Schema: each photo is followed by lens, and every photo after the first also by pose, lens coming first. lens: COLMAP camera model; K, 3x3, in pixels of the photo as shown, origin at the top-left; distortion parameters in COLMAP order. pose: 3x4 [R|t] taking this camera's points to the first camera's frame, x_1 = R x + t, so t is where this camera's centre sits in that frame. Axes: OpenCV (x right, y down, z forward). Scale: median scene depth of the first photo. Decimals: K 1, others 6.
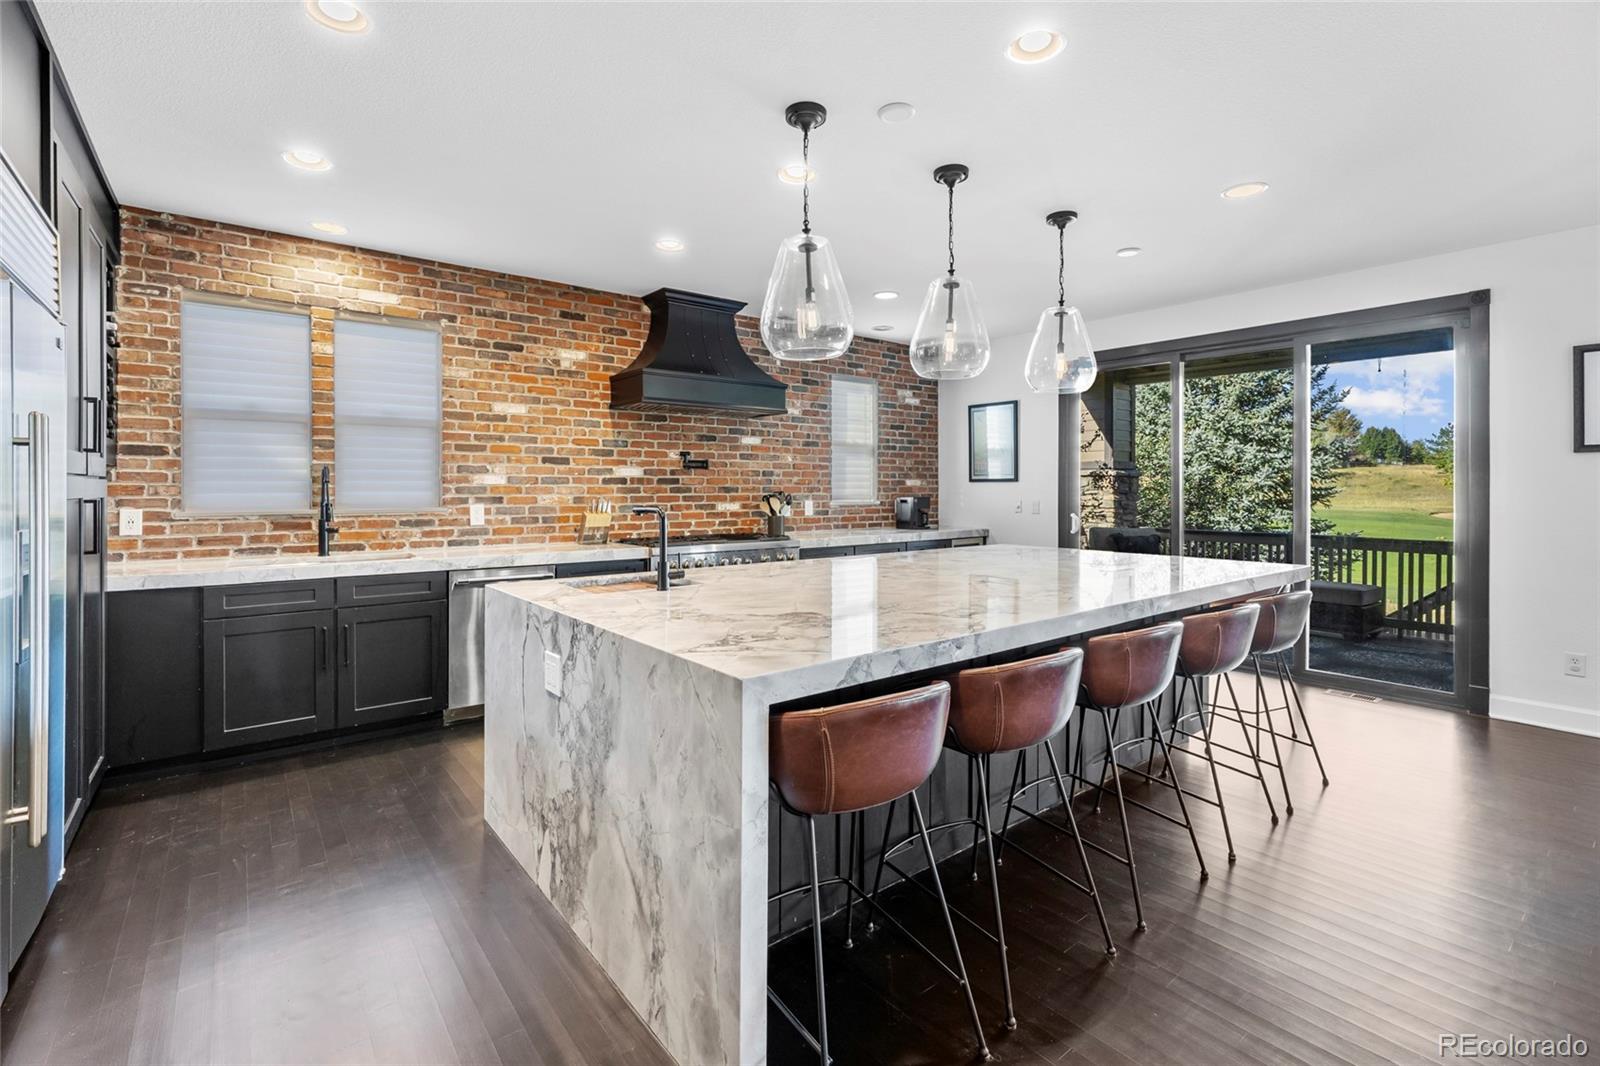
lens RADIAL K [[718.9, 0, 807.7], [0, 718.9, 497.4], [0, 0, 1]] dist [-0.013424, 0.002338]
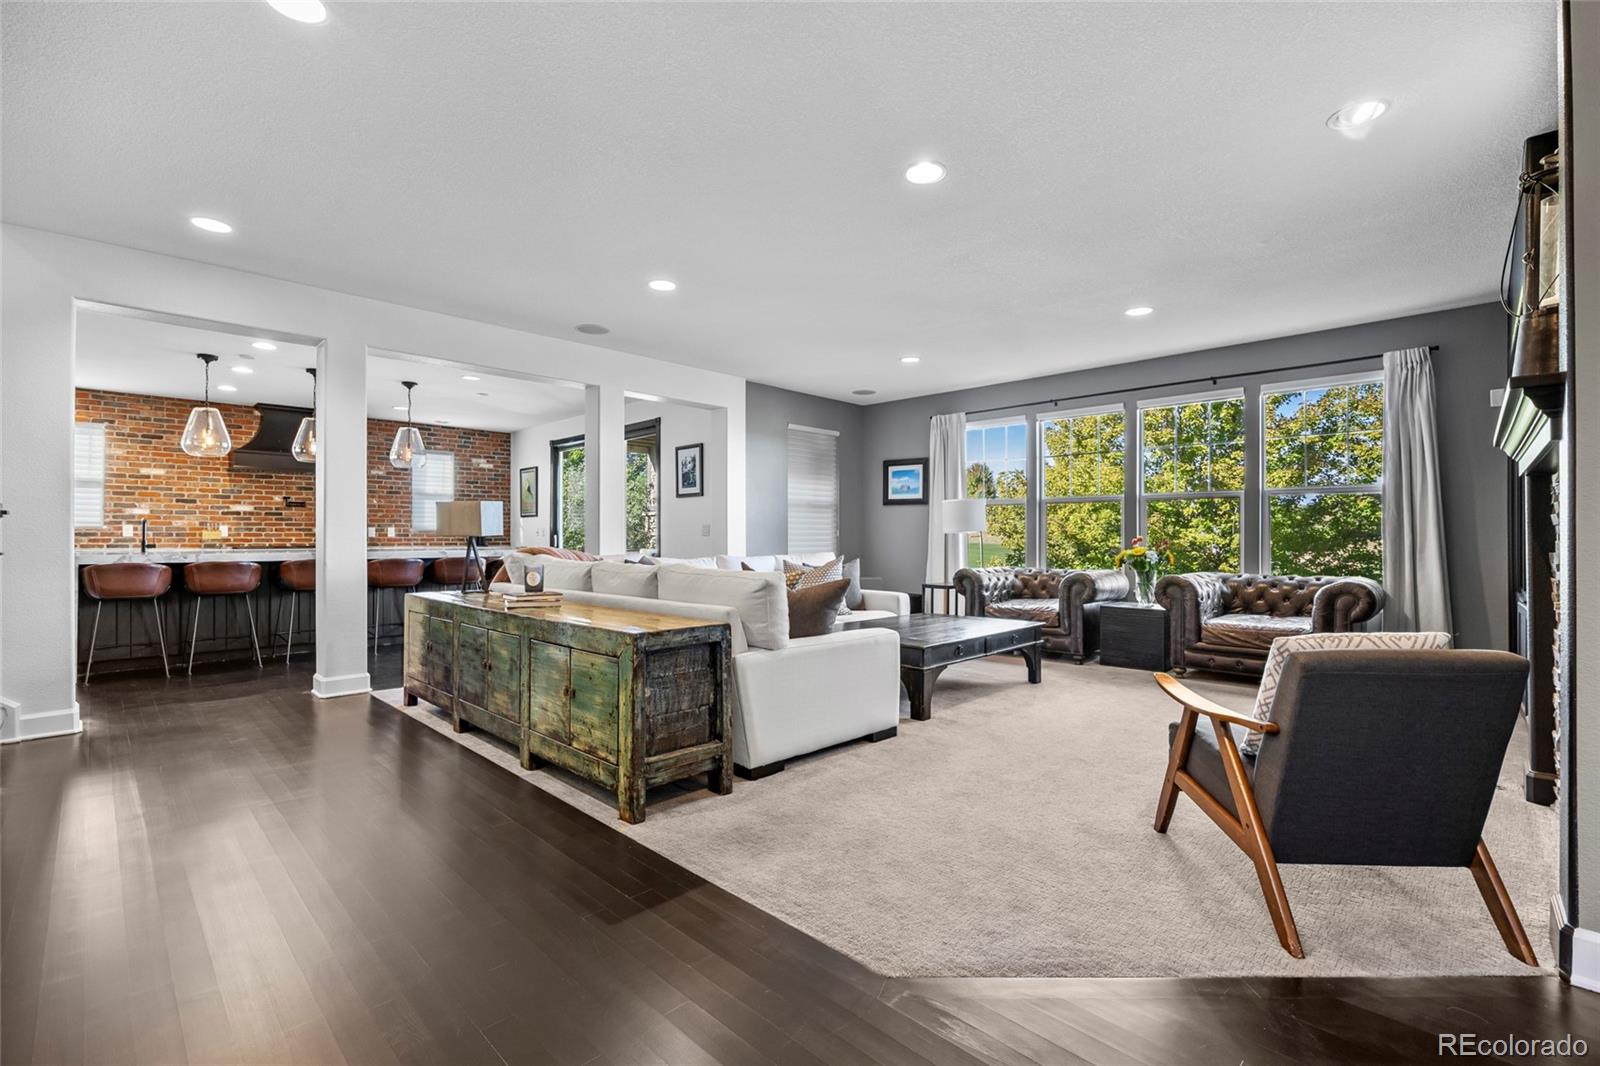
lens RADIAL K [[718.9, 0, 808.8], [0, 718.9, 529.3], [0, 0, 1]] dist [-0.013424, 0.002338]
pose [[0.990257, -0.005708, 0.139137, 0.910415], [0.010107, 0.999470, -0.030930, 0.086796], [-0.138887, 0.032035, 0.989790, -0.926406]]
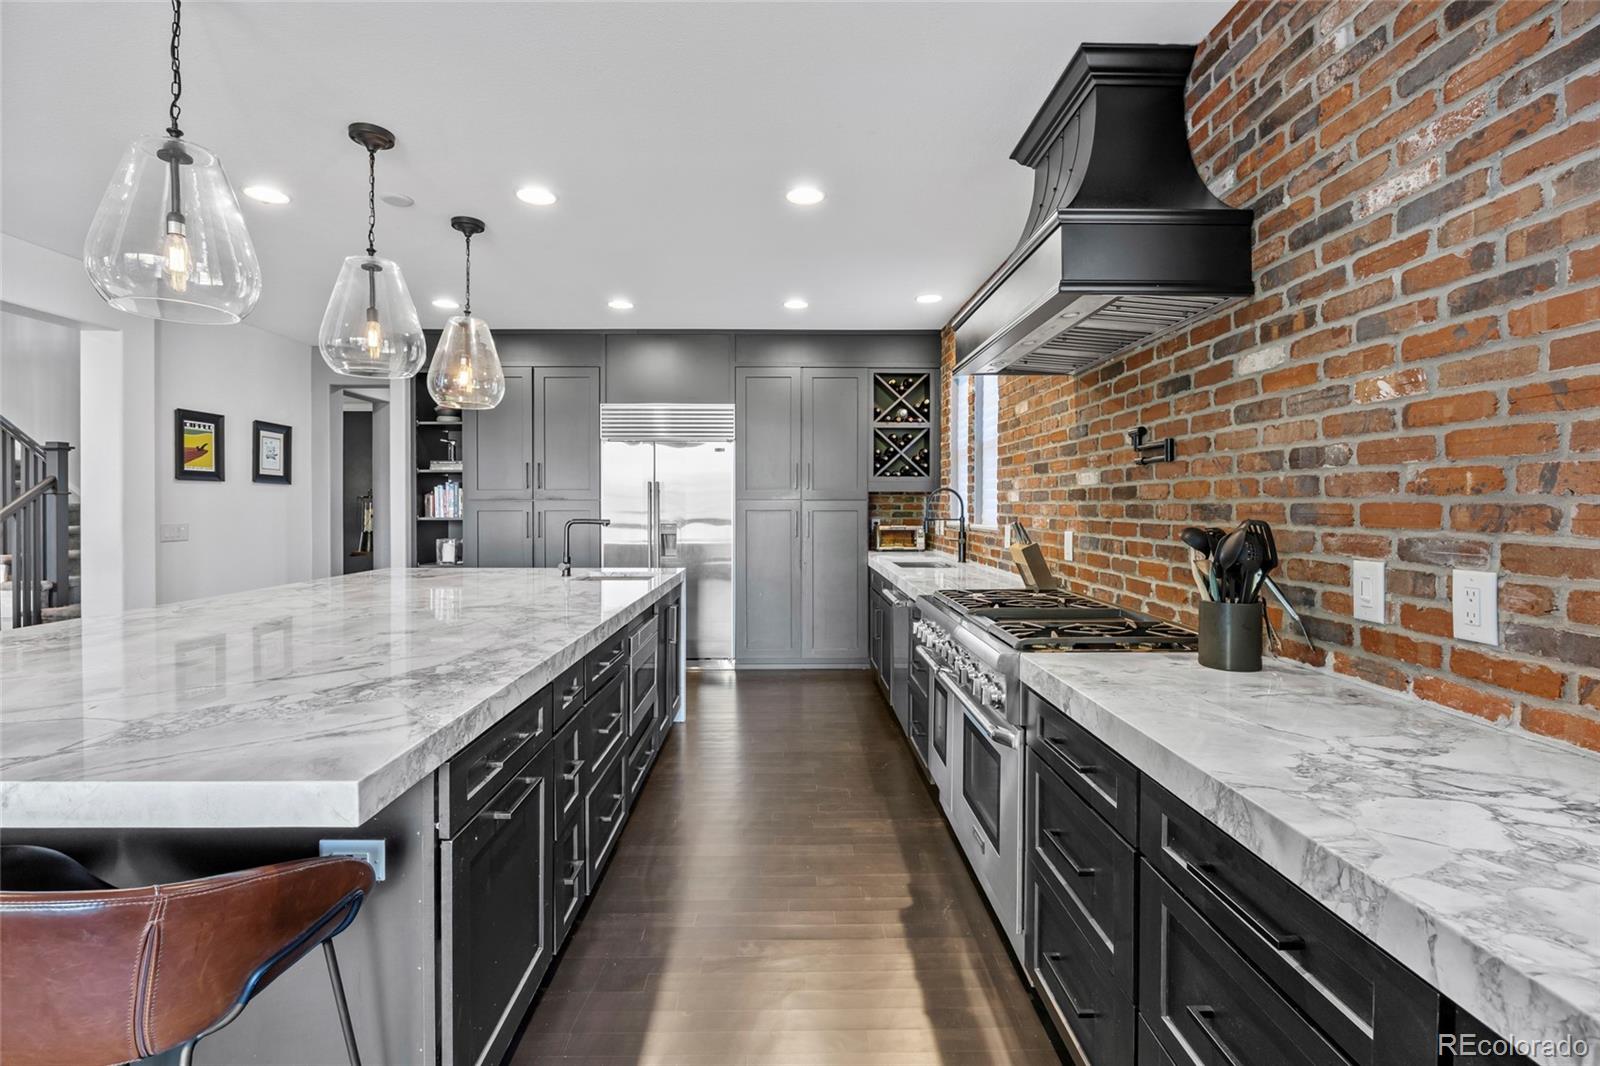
lens RADIAL K [[718.9, 0, 794.0], [0, 718.9, 506.6], [0, 0, 1]] dist [-0.013424, 0.002338]
pose [[-0.621228, -0.003079, -0.783623, 0.365715], [-0.018741, 0.999765, 0.010929, -0.016091], [0.783405, 0.021475, -0.621140, 1.257809]]
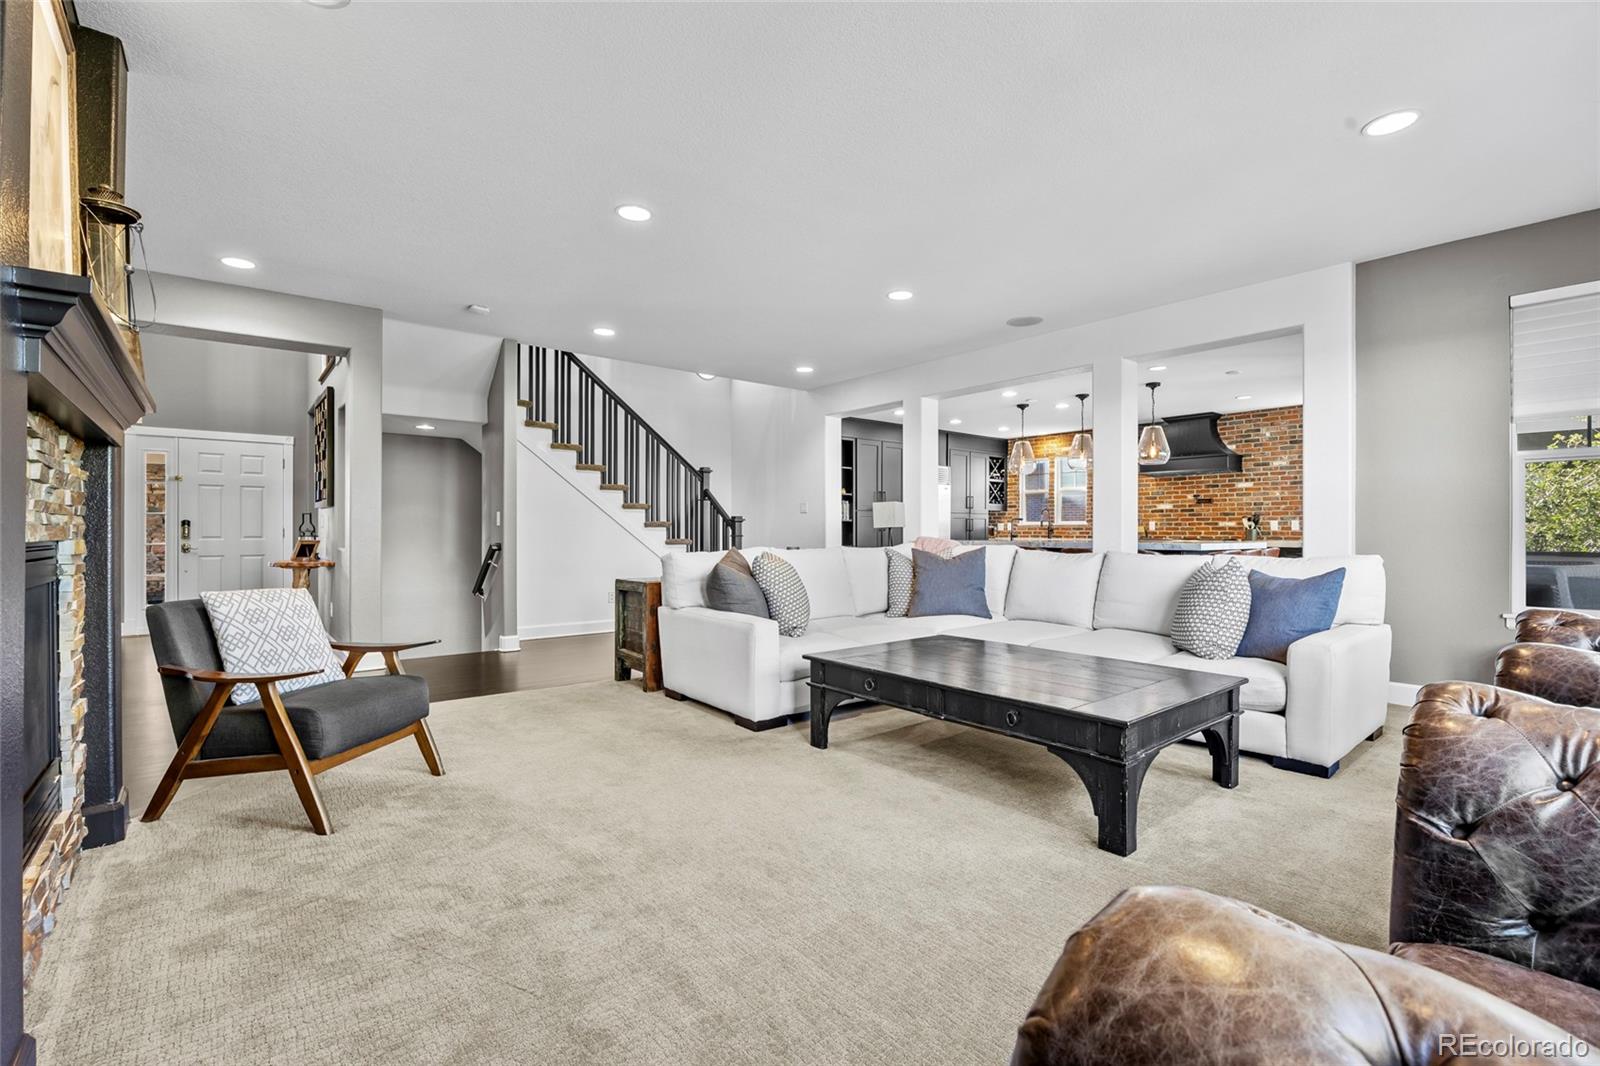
lens RADIAL K [[718.9, 0, 798.5], [0, 718.9, 531.5], [0, 0, 1]] dist [-0.013424, 0.002338]
pose [[0.013315, -0.009921, -0.999862, 1.924707], [-0.022839, 0.999687, -0.010223, 0.086705], [0.999650, 0.022972, 0.013084, -0.081266]]
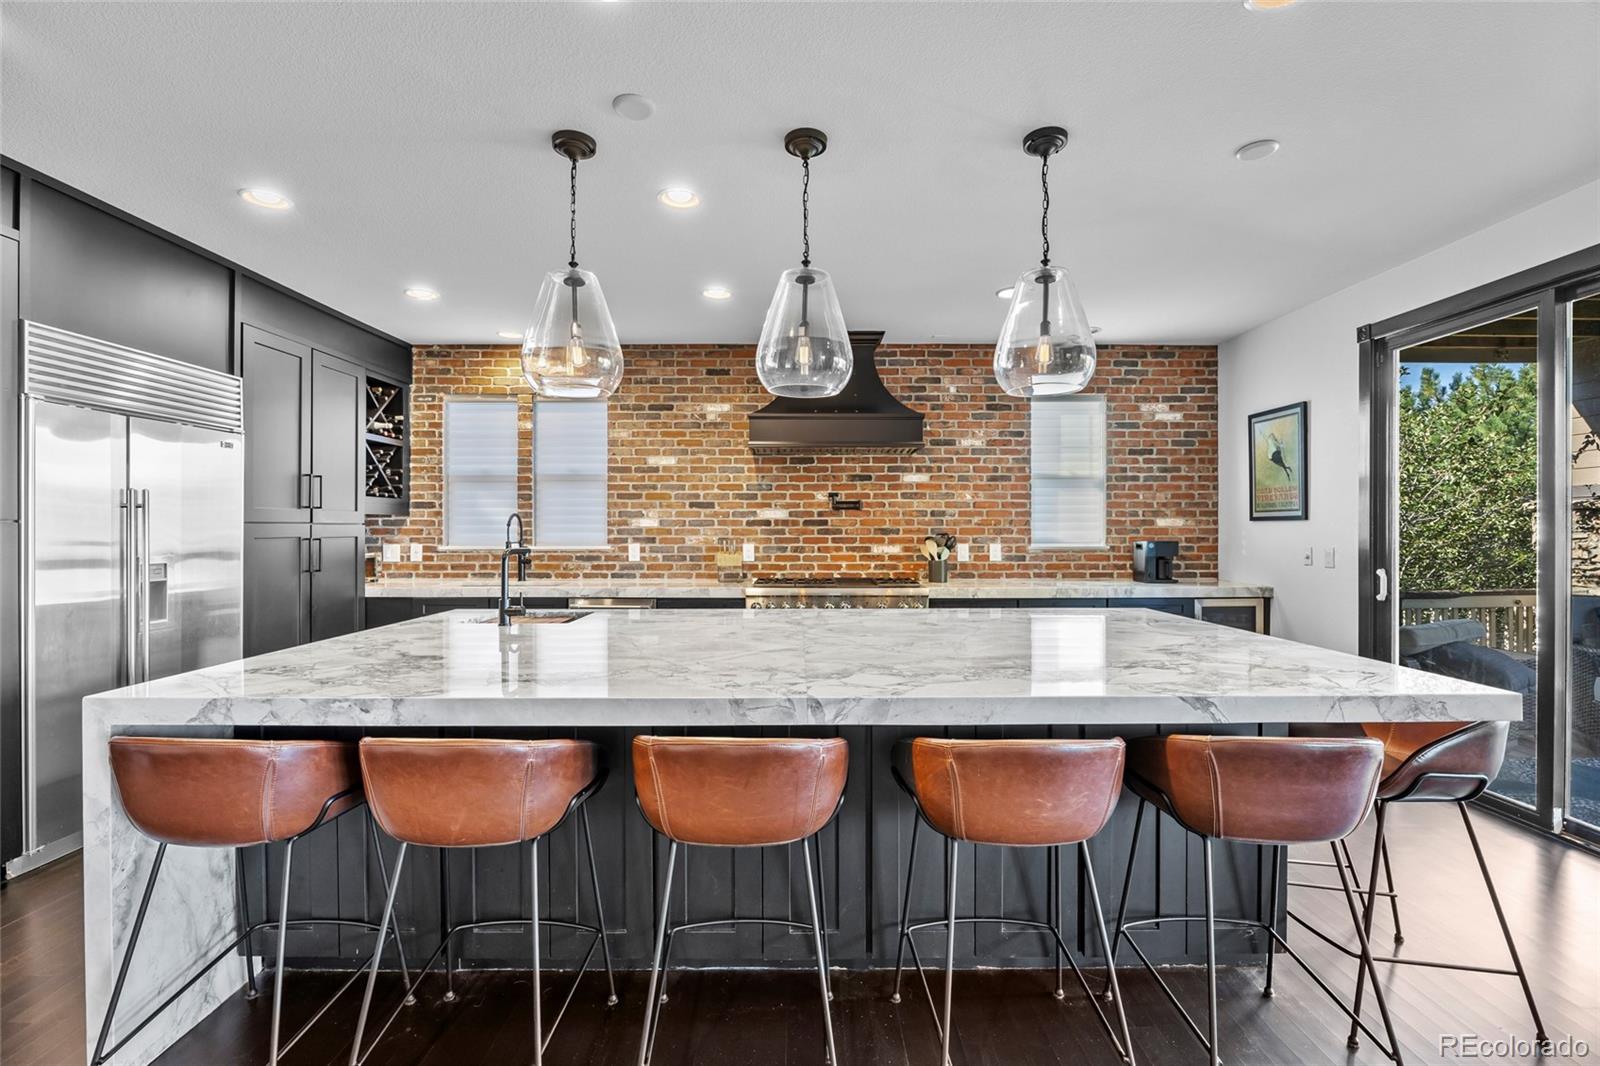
lens RADIAL K [[718.9, 0, 803.9], [0, 718.9, 535.1], [0, 0, 1]] dist [-0.013424, 0.002338]
pose [[0.783994, -0.001556, -0.620766, 0.462360], [-0.006805, 0.999915, -0.011100, 0.006300], [0.620731, 0.012927, 0.783917, 0.230280]]
